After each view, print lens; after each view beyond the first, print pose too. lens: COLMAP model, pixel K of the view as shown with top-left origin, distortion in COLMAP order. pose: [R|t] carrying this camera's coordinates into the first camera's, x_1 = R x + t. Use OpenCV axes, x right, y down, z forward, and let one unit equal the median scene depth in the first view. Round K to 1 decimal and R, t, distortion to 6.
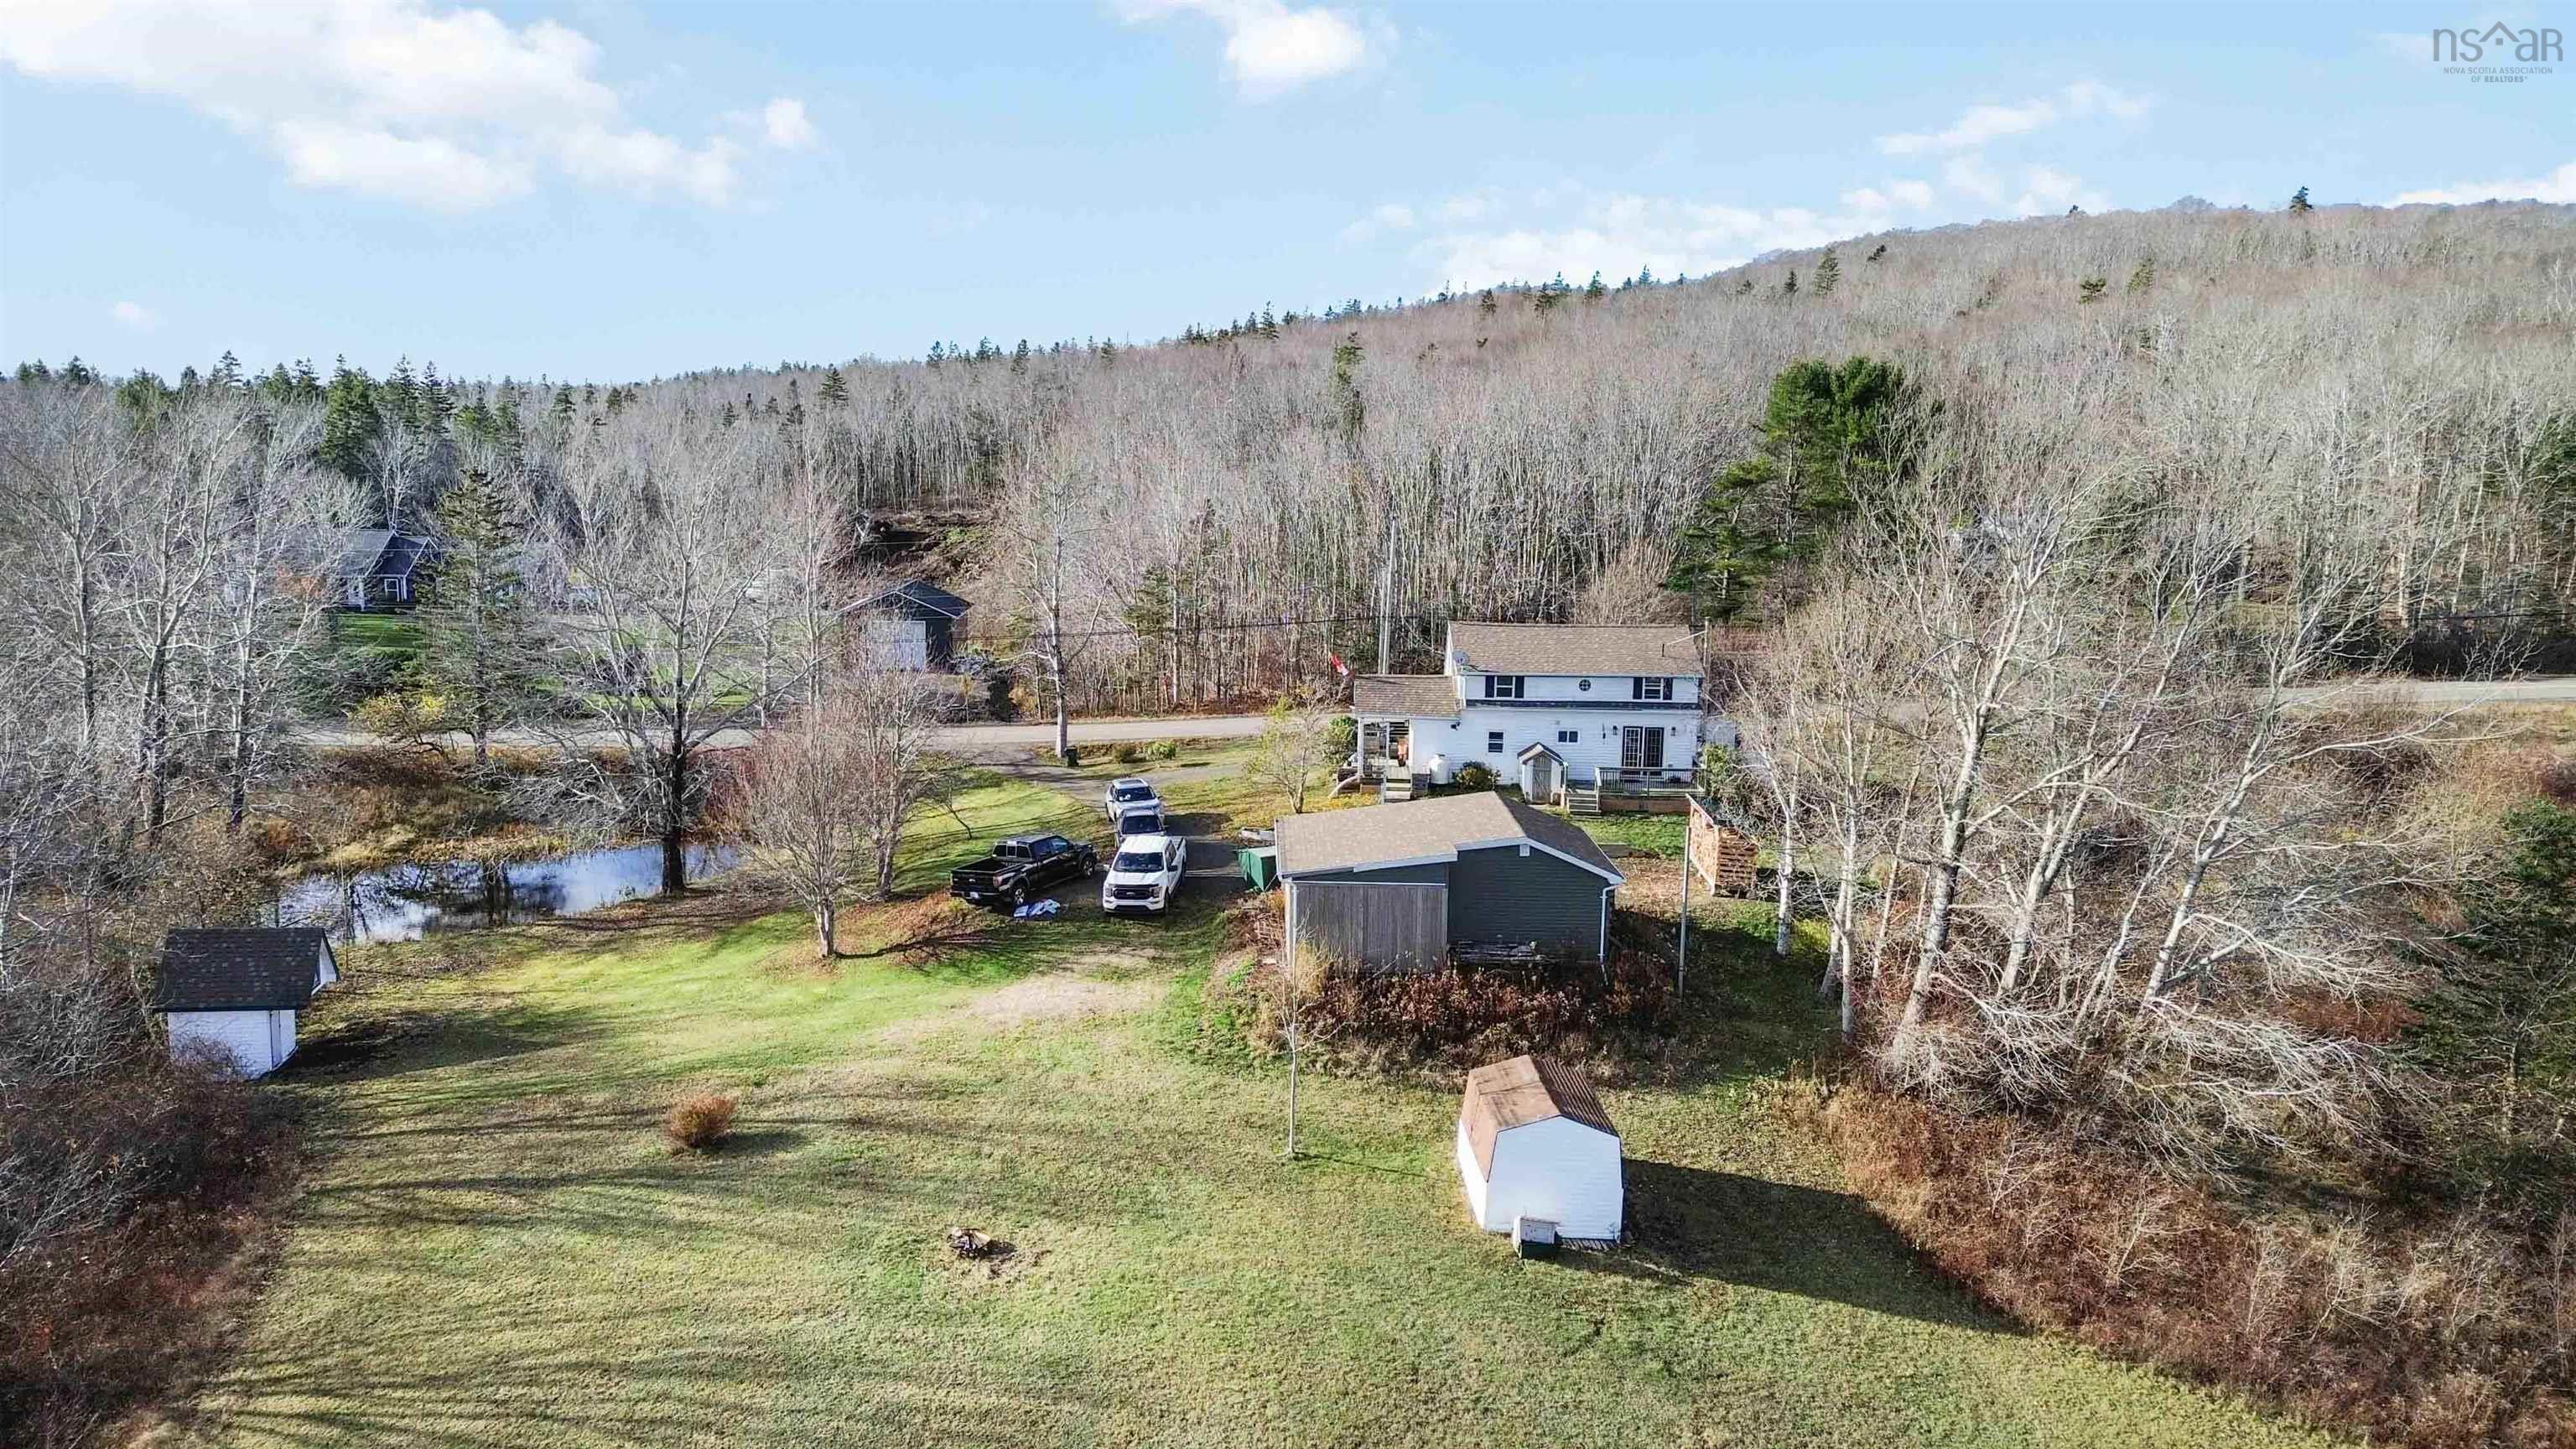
lens RADIAL K [[1834.9, 0, 1288.0], [0, 1834.9, 724.5], [0, 0, 1]] dist [0.067231, -0.062852]
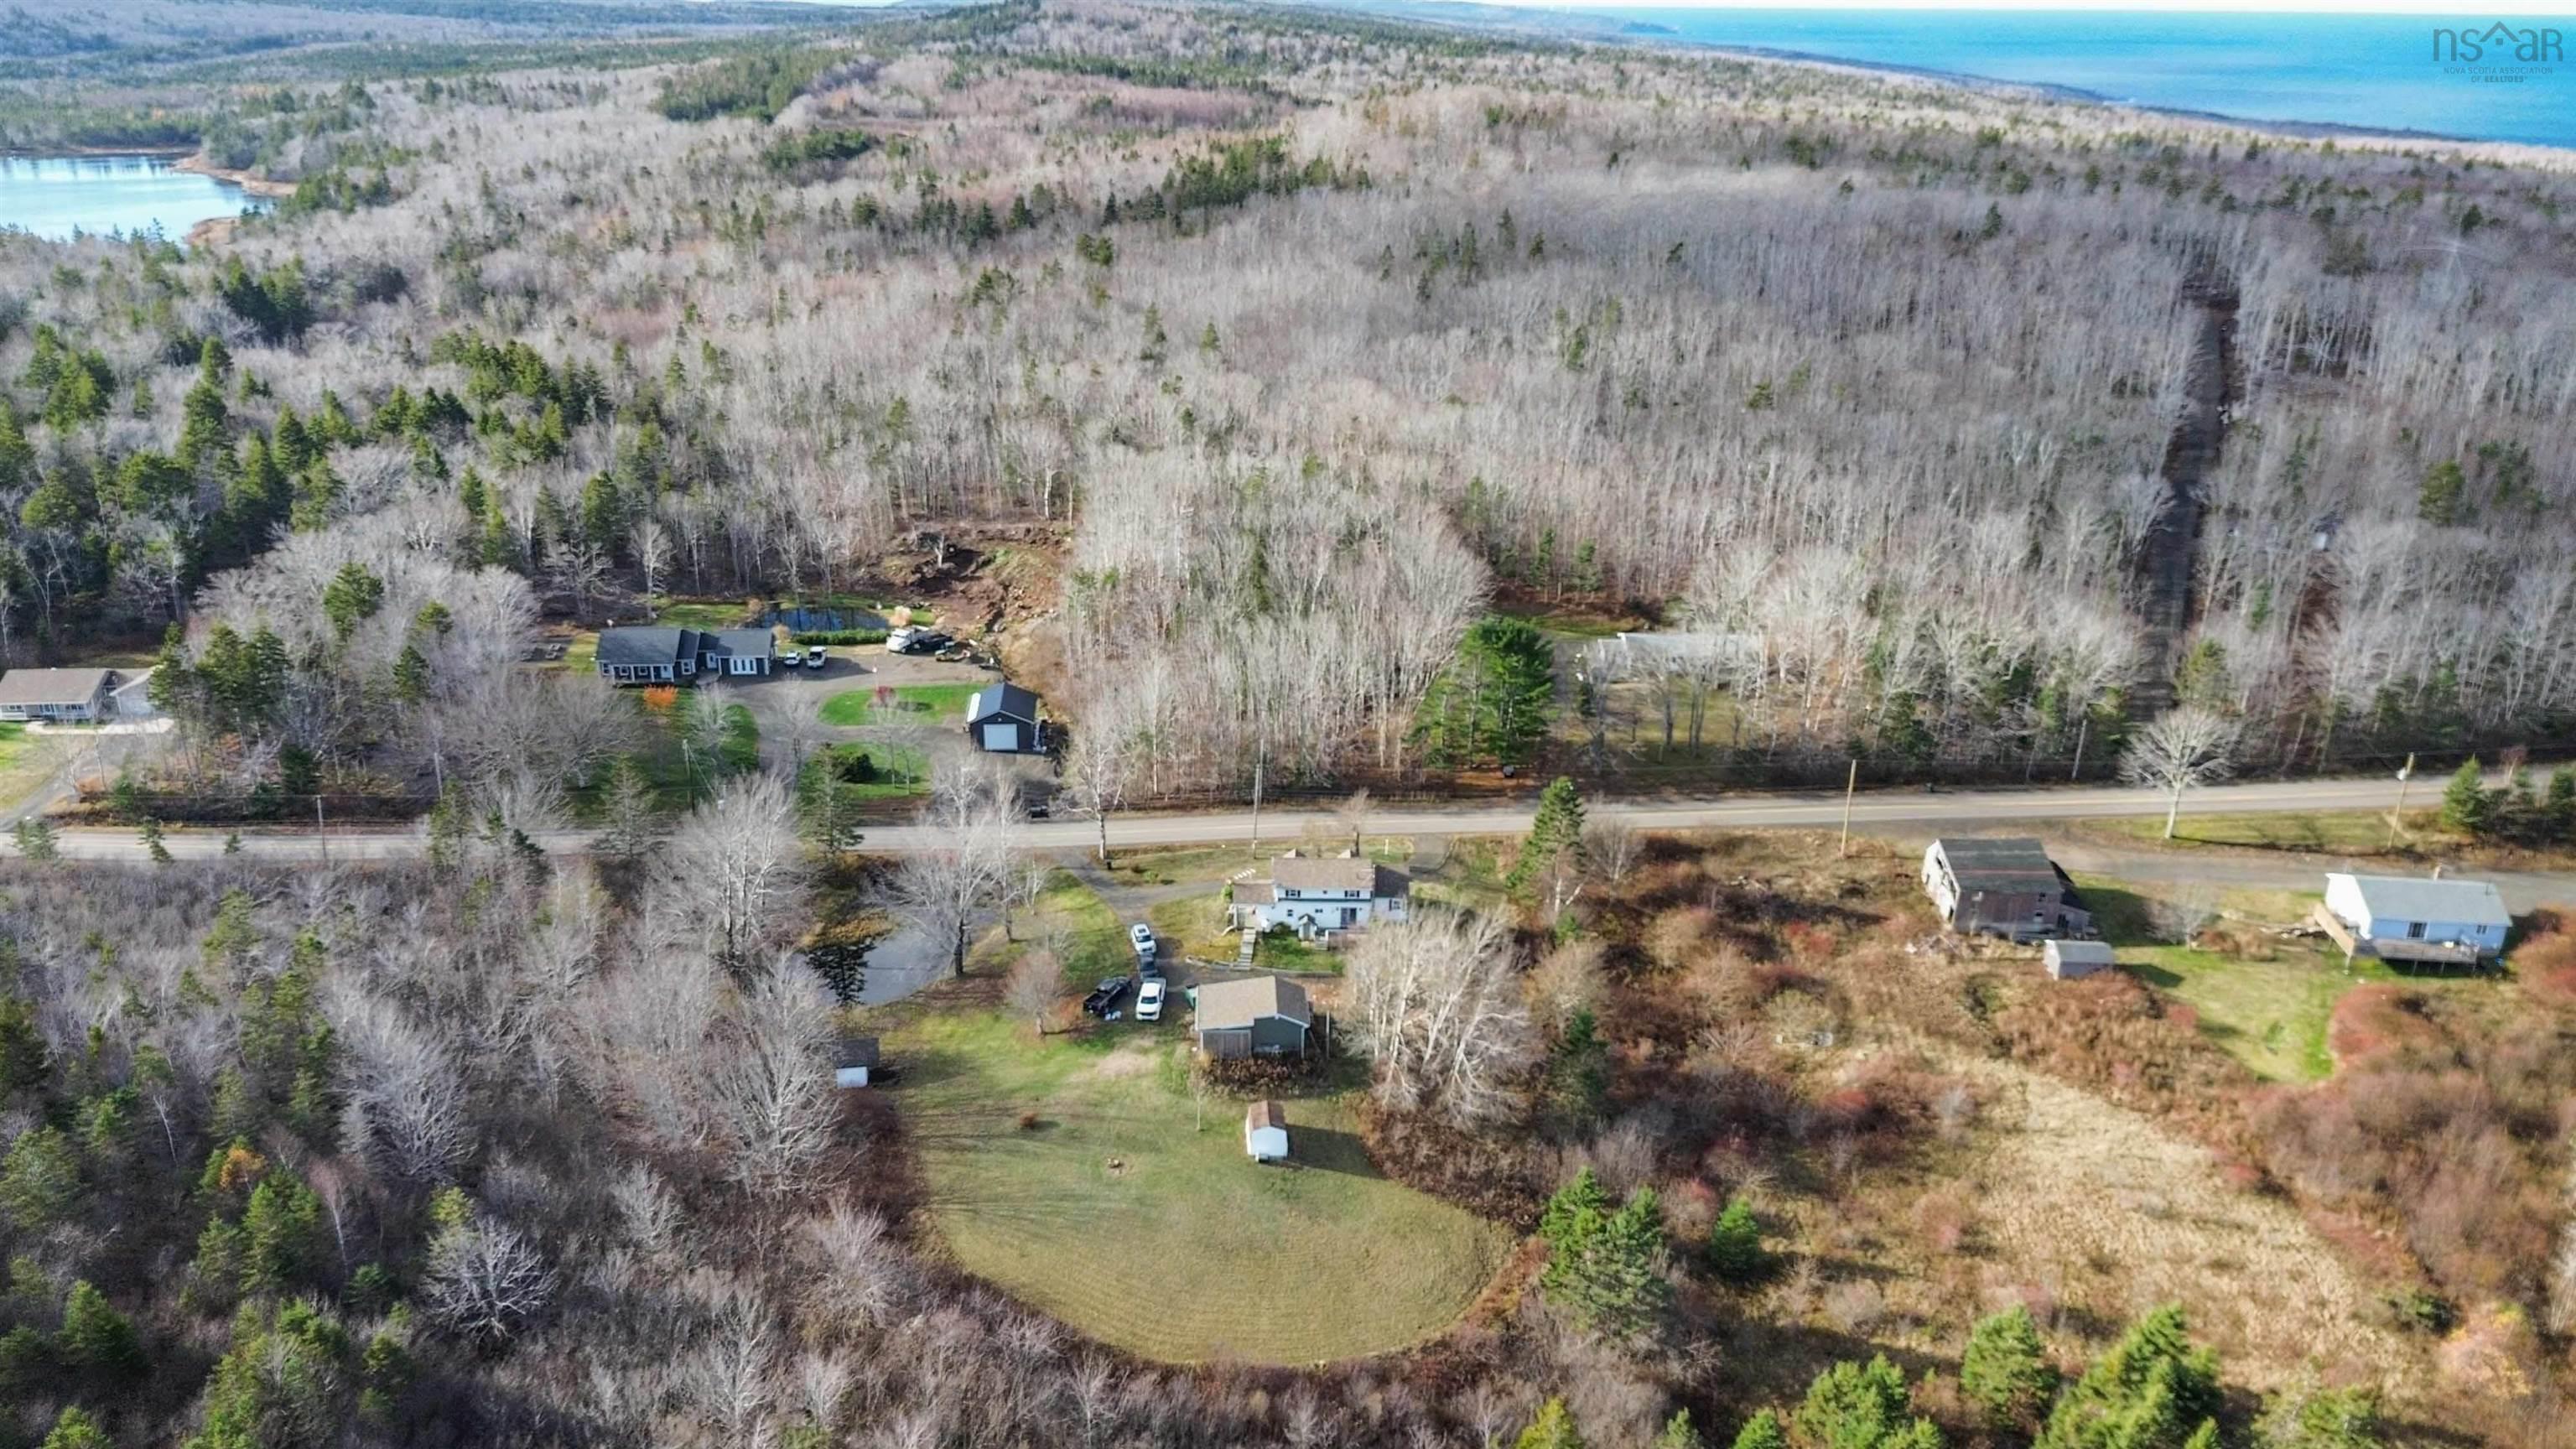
lens RADIAL K [[1834.9, 0, 1288.0], [0, 1834.9, 724.5], [0, 0, 1]] dist [0.067231, -0.062852]
pose [[0.999804, -0.002345, 0.019666, 0.096768], [-0.001563, 0.980528, 0.196375, -1.121372], [-0.019743, -0.196367, 0.980332, -2.123354]]
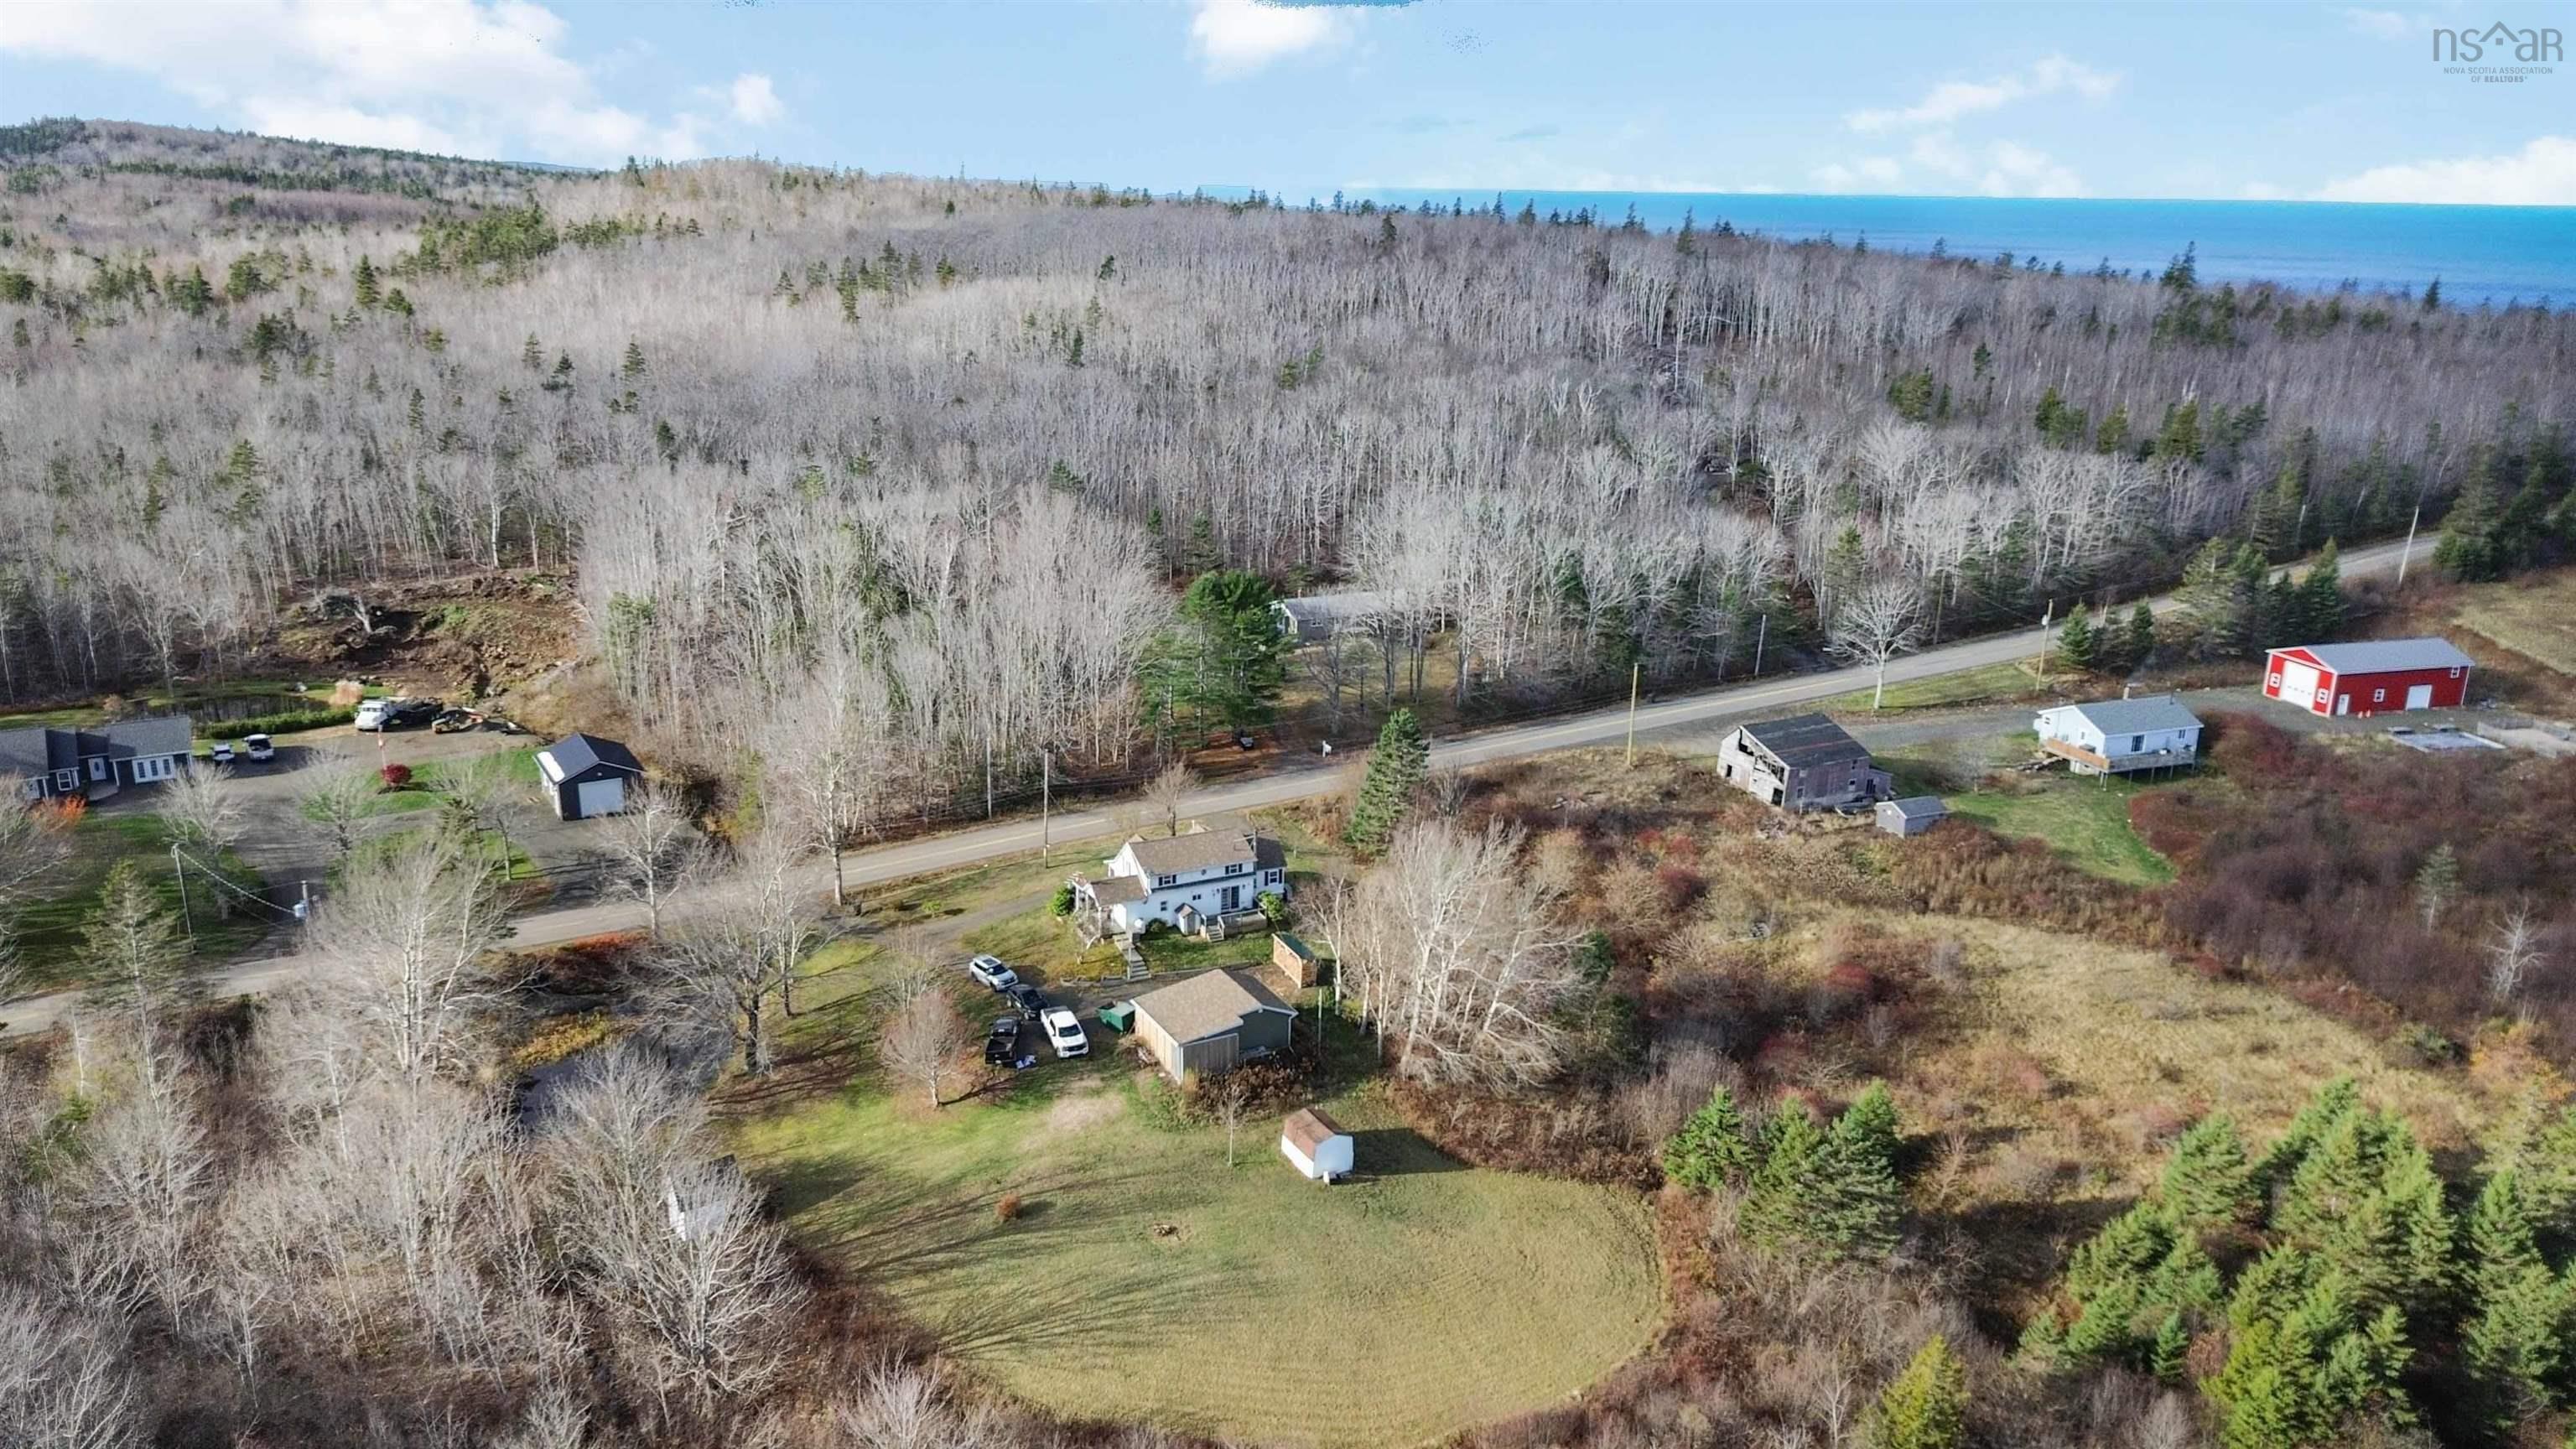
lens RADIAL K [[1787.5, 0, 1300.4], [0, 1787.5, 721.8], [0, 0, 1]] dist [0.060588, -0.050937]
pose [[0.892214, -0.127354, 0.433284, -0.888998], [0.067969, 0.986354, 0.149956, -0.730890], [-0.446469, -0.104343, 0.888695, -1.211966]]
